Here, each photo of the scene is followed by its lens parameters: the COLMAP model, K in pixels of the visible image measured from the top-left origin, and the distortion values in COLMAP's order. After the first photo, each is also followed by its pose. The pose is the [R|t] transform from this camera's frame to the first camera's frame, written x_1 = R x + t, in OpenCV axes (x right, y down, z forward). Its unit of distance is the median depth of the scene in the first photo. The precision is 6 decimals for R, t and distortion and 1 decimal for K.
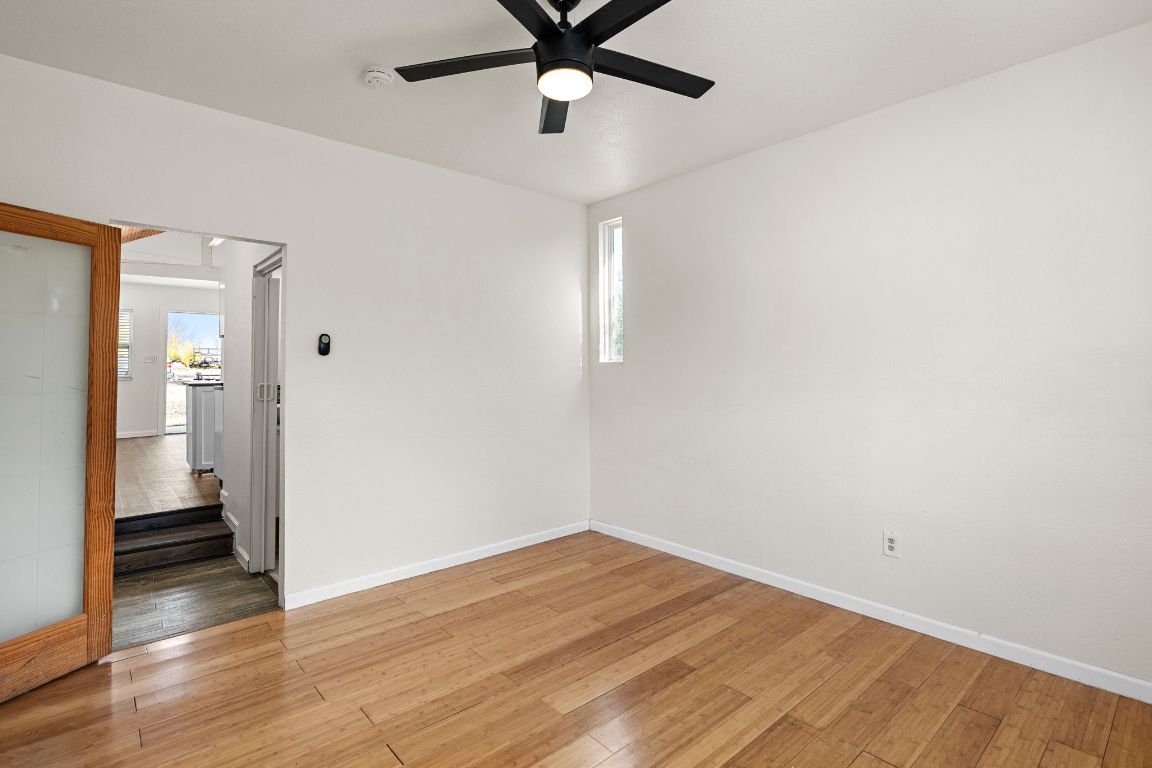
lens RADIAL K [[528.2, 0, 571.3], [0, 528.2, 376.9], [0, 0, 1]] dist [0.003634, 0.000362]
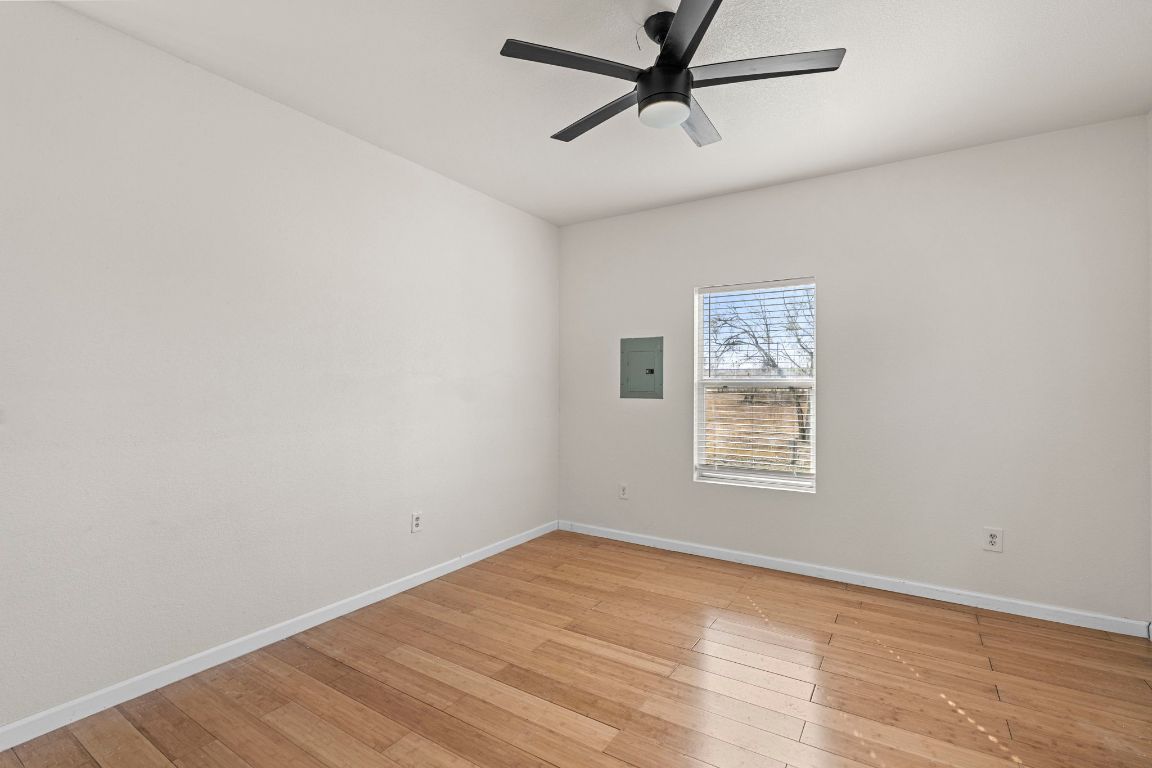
lens RADIAL K [[528.2, 0, 573.8], [0, 528.2, 384.8], [0, 0, 1]] dist [0.003634, 0.000362]
pose [[-0.255324, -0.001891, 0.966854, -0.733033], [0.004536, 0.999985, 0.003154, -0.005861], [-0.966845, 0.005191, -0.255312, 1.029744]]
